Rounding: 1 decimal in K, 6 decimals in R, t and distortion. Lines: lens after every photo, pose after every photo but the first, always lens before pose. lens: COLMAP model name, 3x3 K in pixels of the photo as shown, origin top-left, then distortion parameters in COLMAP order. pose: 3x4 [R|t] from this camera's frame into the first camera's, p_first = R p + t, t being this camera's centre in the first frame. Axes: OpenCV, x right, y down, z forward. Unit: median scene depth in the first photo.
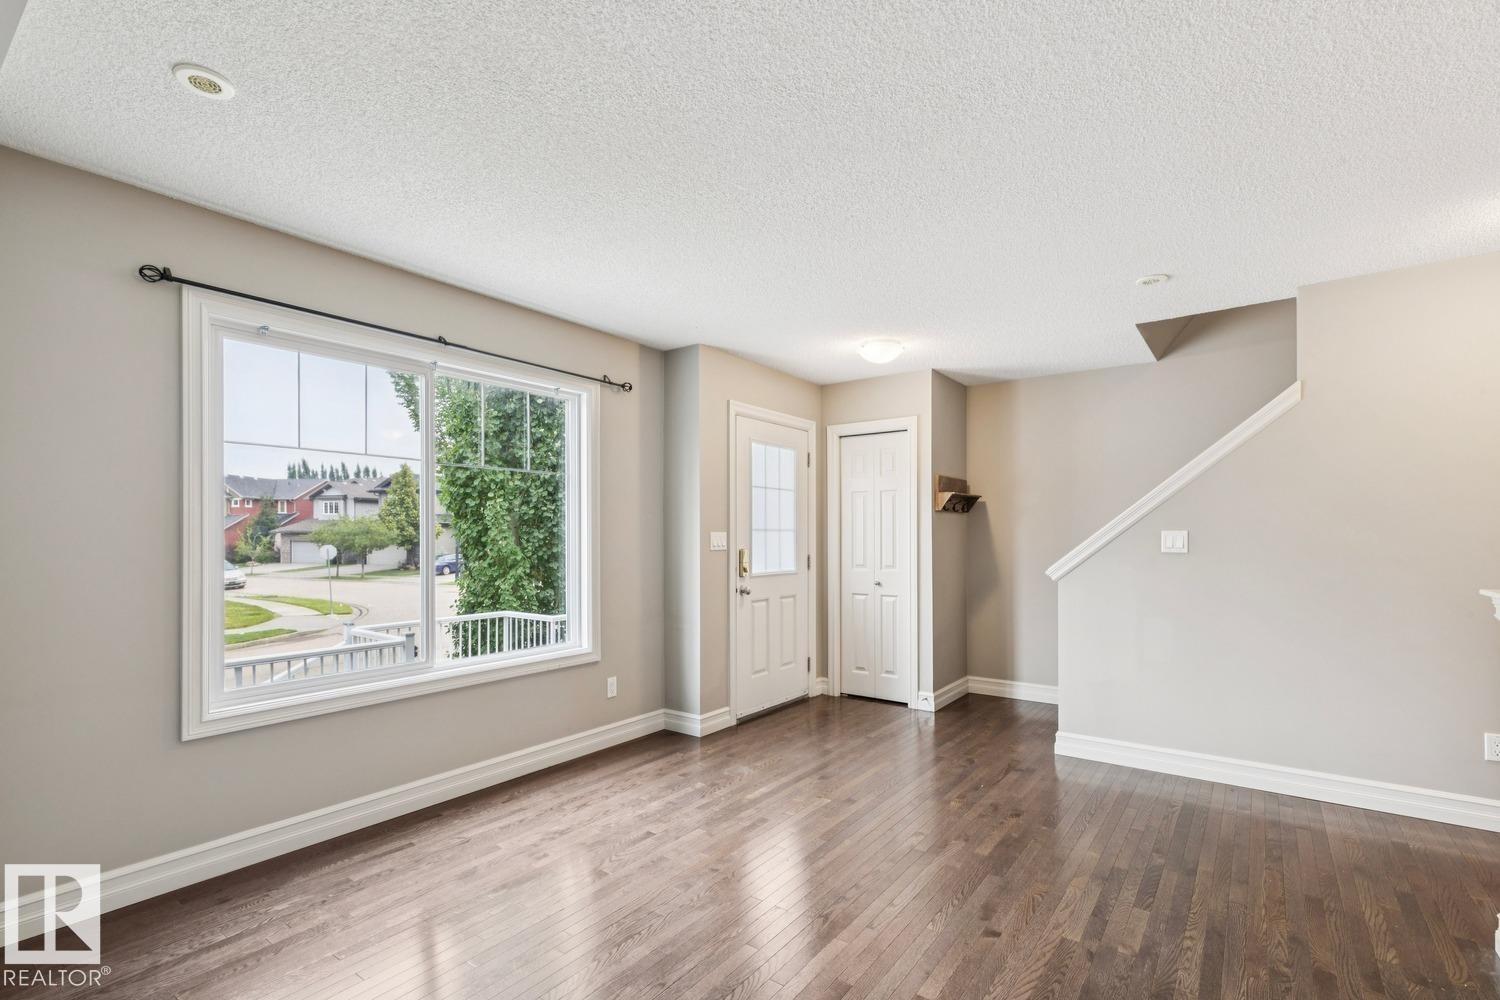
lens RADIAL K [[683.6, 0, 749.2], [0, 683.6, 533.3], [0, 0, 1]] dist [0.000578, -0.000119]
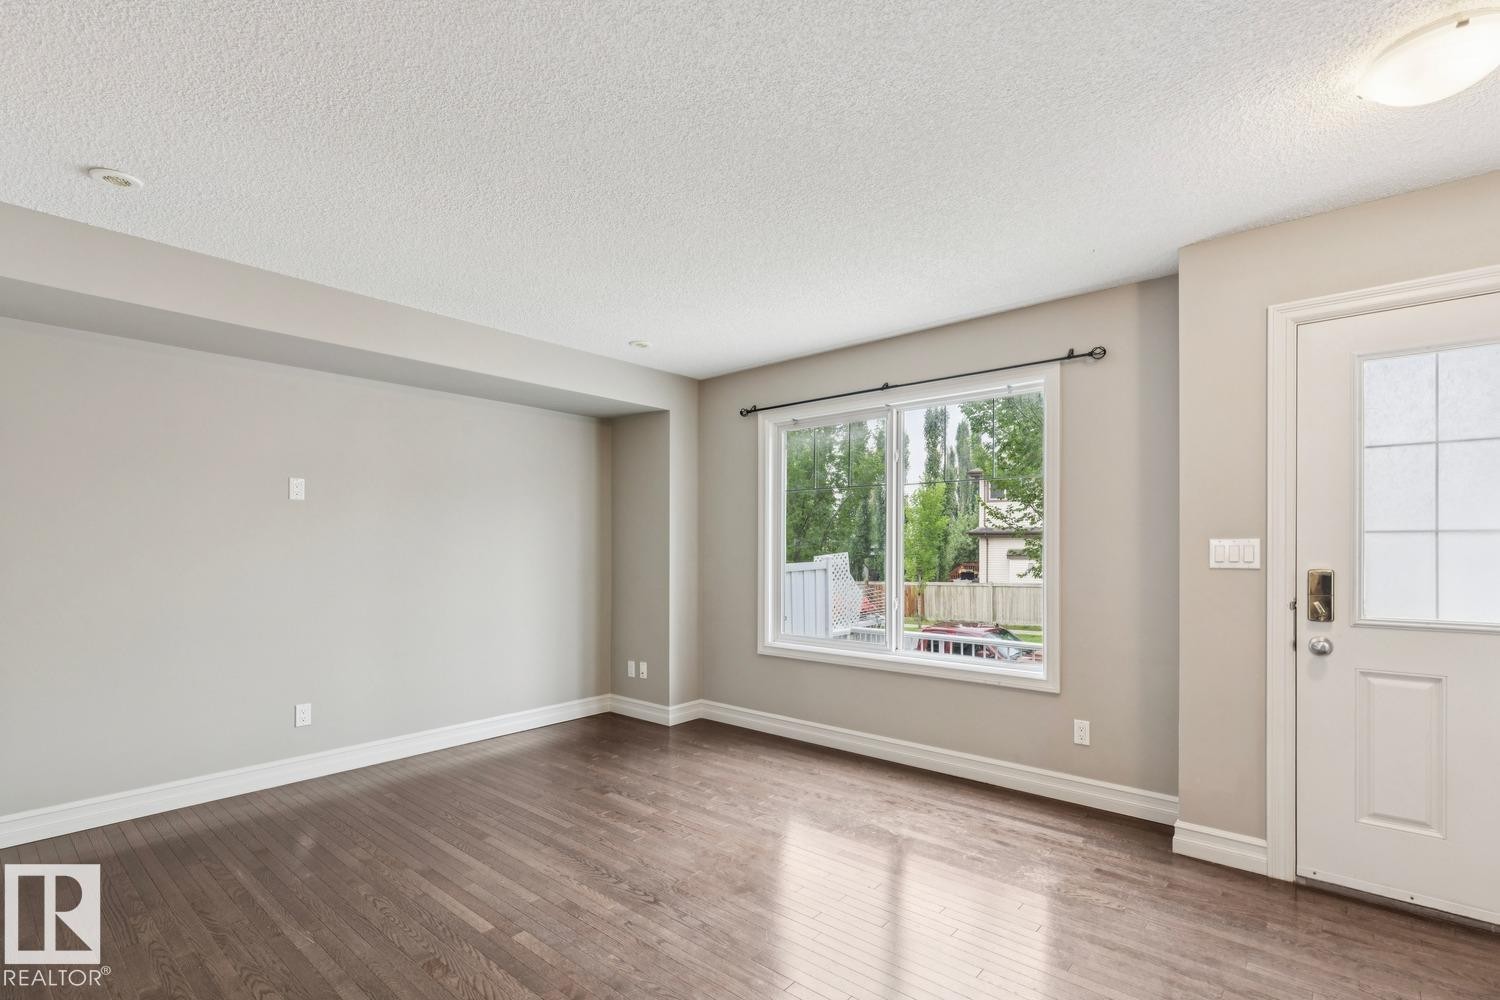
lens RADIAL K [[694.8, 0, 750.6], [0, 694.8, 548.8], [0, 0, 1]] dist [-0.000184, -0.000165]
pose [[-0.079379, 0.002113, -0.996842, 0.615365], [0.001852, 0.999996, 0.001972, 0.005821], [0.996843, -0.001689, -0.079383, 0.643113]]
